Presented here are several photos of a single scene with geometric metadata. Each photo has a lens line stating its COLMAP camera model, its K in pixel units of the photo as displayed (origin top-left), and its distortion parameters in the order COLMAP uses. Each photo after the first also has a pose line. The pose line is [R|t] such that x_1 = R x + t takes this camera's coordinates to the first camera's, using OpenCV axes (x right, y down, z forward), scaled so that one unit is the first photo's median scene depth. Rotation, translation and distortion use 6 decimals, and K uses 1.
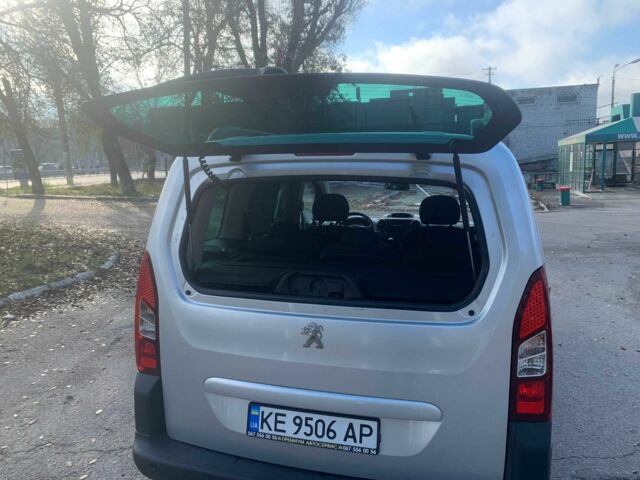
lens RADIAL K [[468.7, 0, 320.0], [0, 468.7, 240.0], [0, 0, 1]] dist [0.011800, -0.002817]
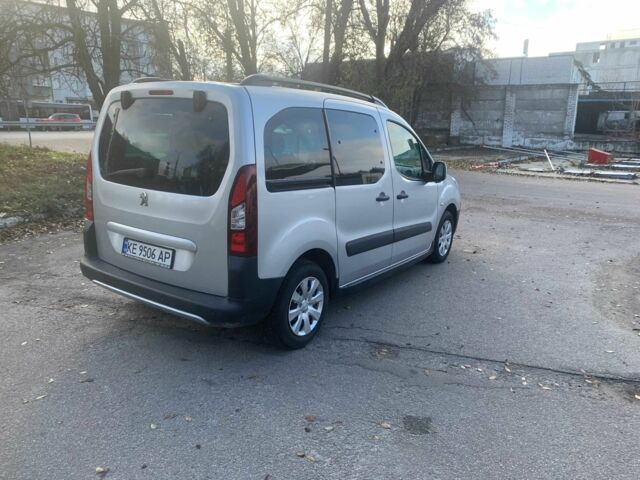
lens RADIAL K [[468.7, 0, 320.0], [0, 468.7, 240.0], [0, 0, 1]] dist [0.011800, -0.002817]
pose [[0.947152, 0.114941, -0.299485, 1.117028], [-0.089426, 0.991200, 0.097601, 0.121723], [0.308068, -0.065661, 0.949096, -0.469288]]
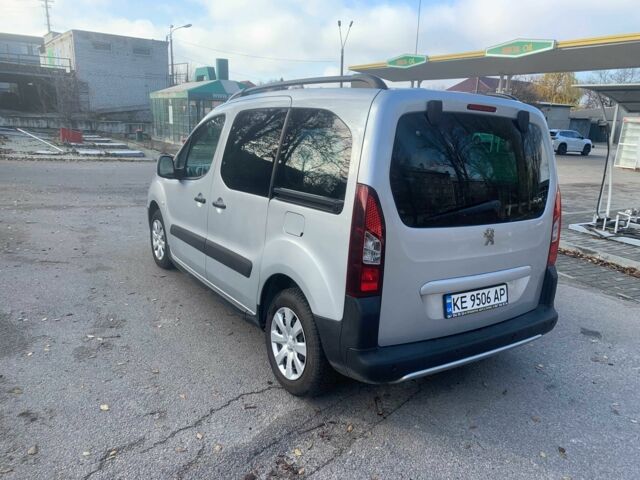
lens RADIAL K [[468.7, 0, 320.0], [0, 468.7, 240.0], [0, 0, 1]] dist [0.011800, -0.002817]
pose [[0.673843, -0.121065, 0.728889, -1.405630], [0.045232, 0.991394, 0.122850, 0.007483], [-0.737489, -0.049812, 0.673520, 0.377986]]
